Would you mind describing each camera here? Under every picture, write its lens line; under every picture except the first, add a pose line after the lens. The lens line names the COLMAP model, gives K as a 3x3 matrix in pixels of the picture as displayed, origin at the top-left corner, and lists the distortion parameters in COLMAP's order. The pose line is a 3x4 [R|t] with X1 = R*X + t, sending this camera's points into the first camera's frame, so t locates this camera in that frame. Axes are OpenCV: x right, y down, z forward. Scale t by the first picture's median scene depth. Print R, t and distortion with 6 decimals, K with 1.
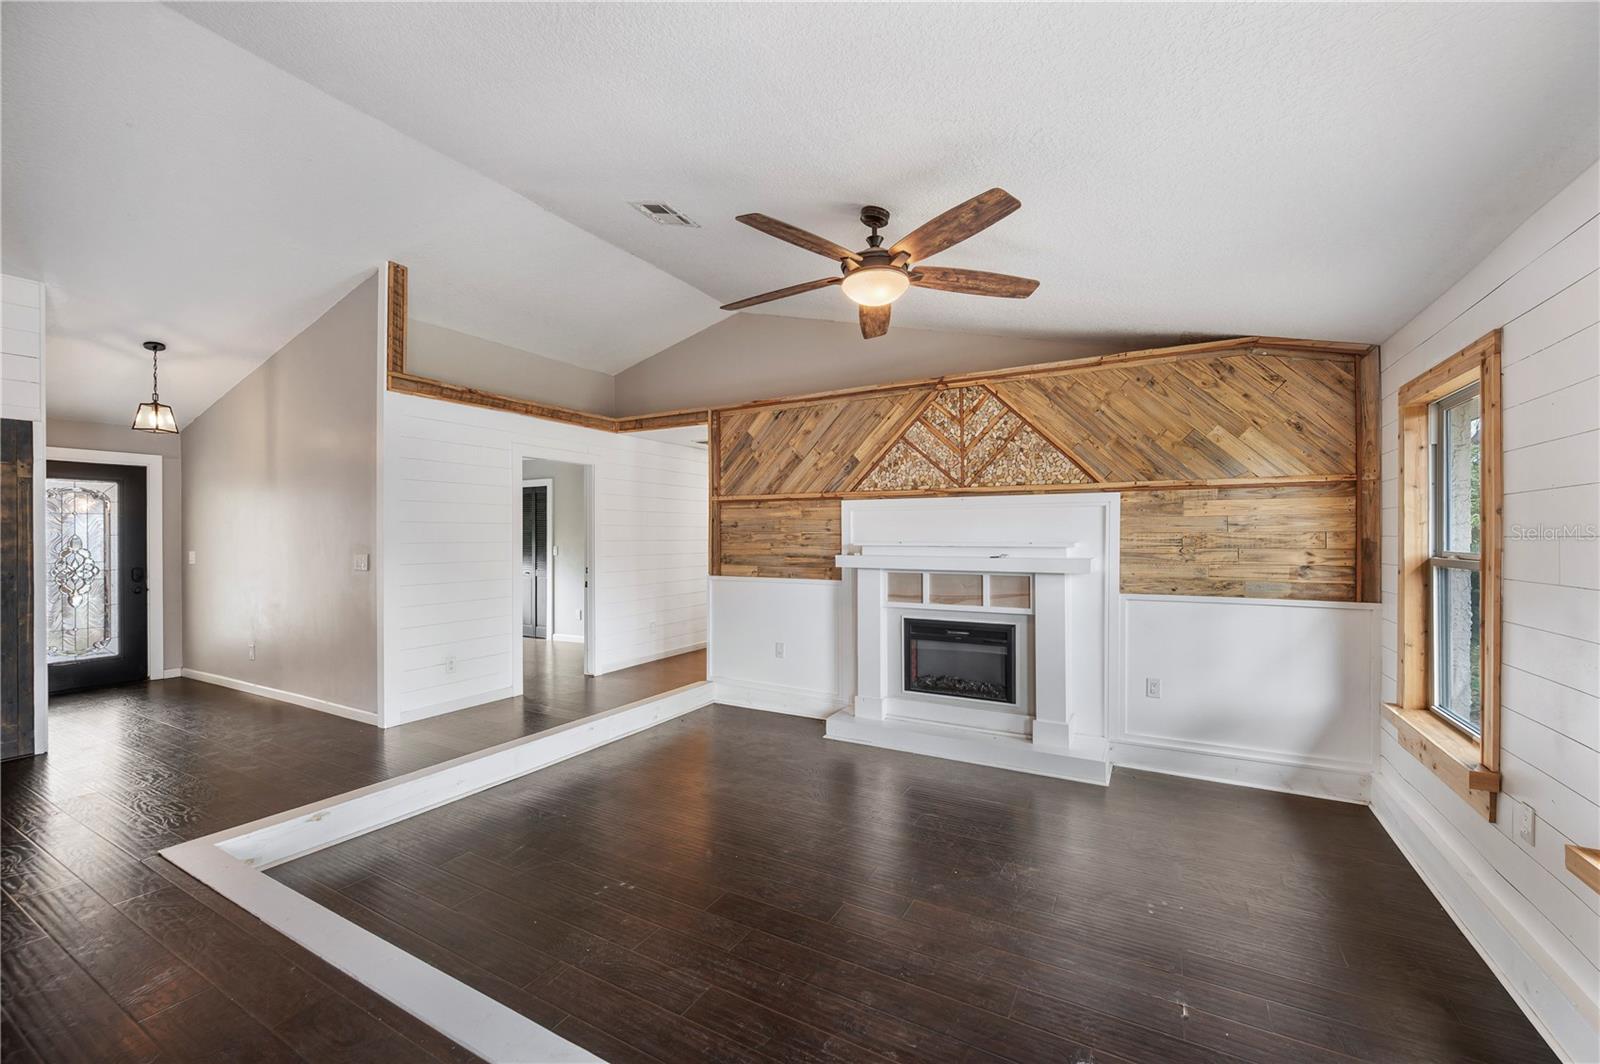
lens RADIAL K [[635.8, 0, 801.6], [0, 635.8, 534.4], [0, 0, 1]] dist [0.000110, 0.000009]
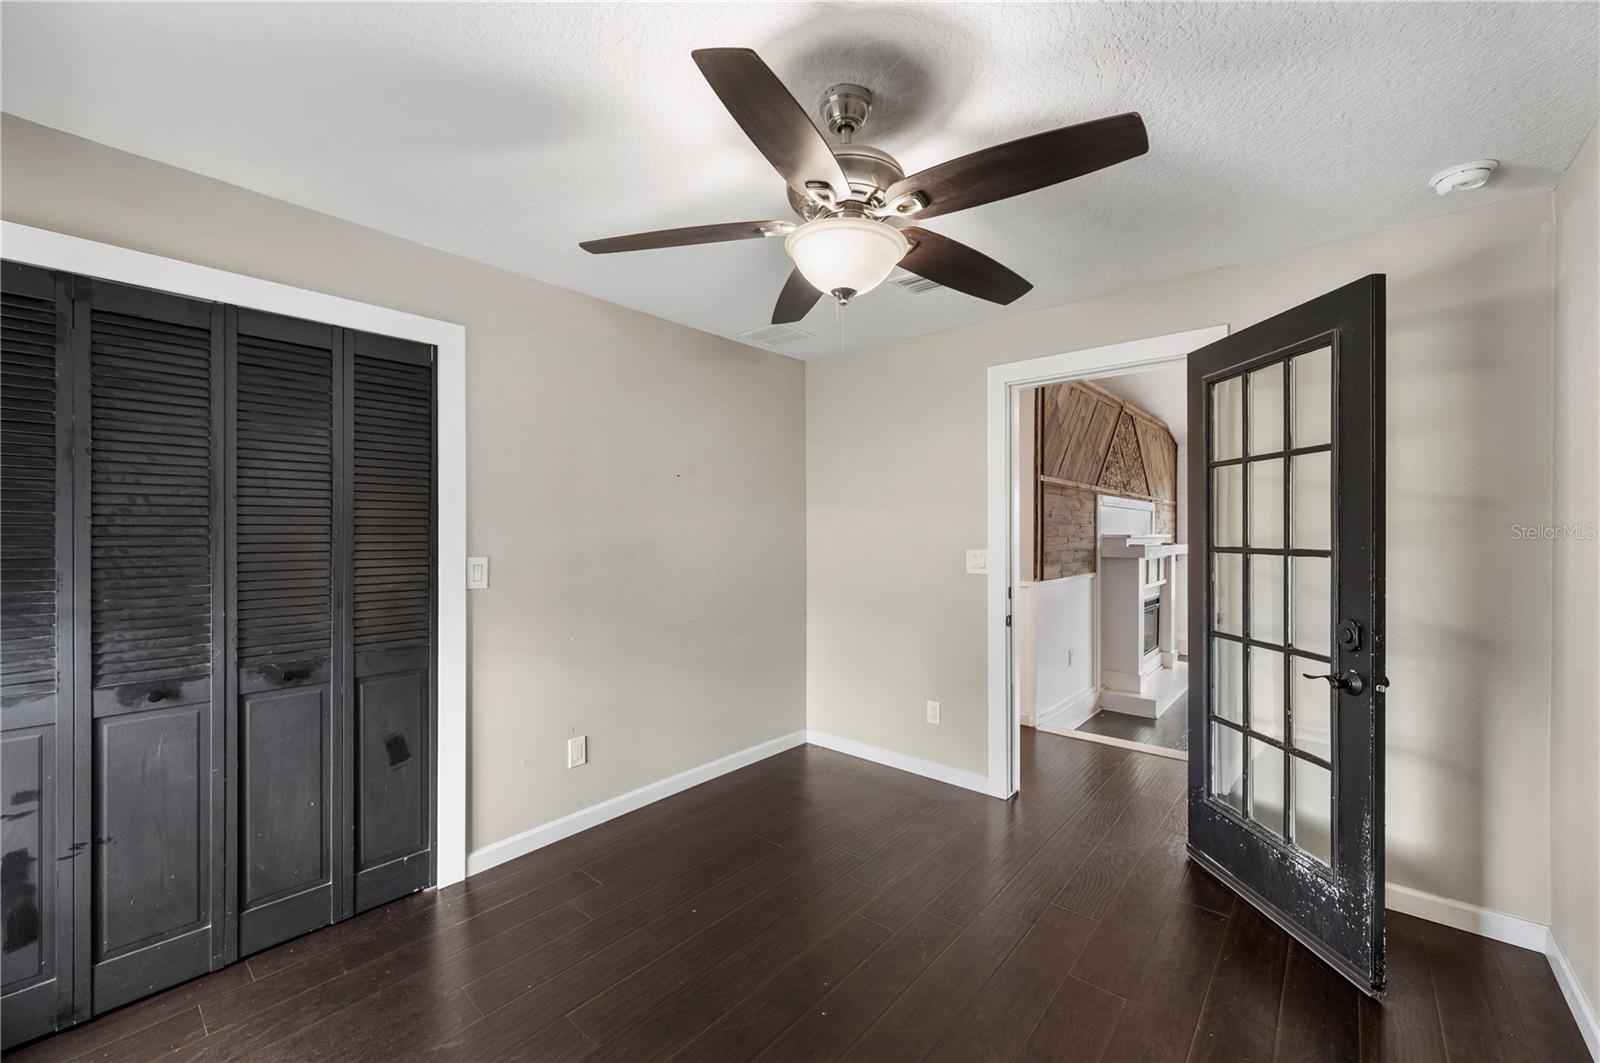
lens RADIAL K [[635.8, 0, 799.5], [0, 635.8, 531.2], [0, 0, 1]] dist [0.000110, 0.000009]
pose [[0.200752, 0.000994, 0.979642, -0.920592], [-0.001897, 0.999998, -0.000626, 0.007540], [-0.979640, -0.001733, 0.200753, 1.130994]]
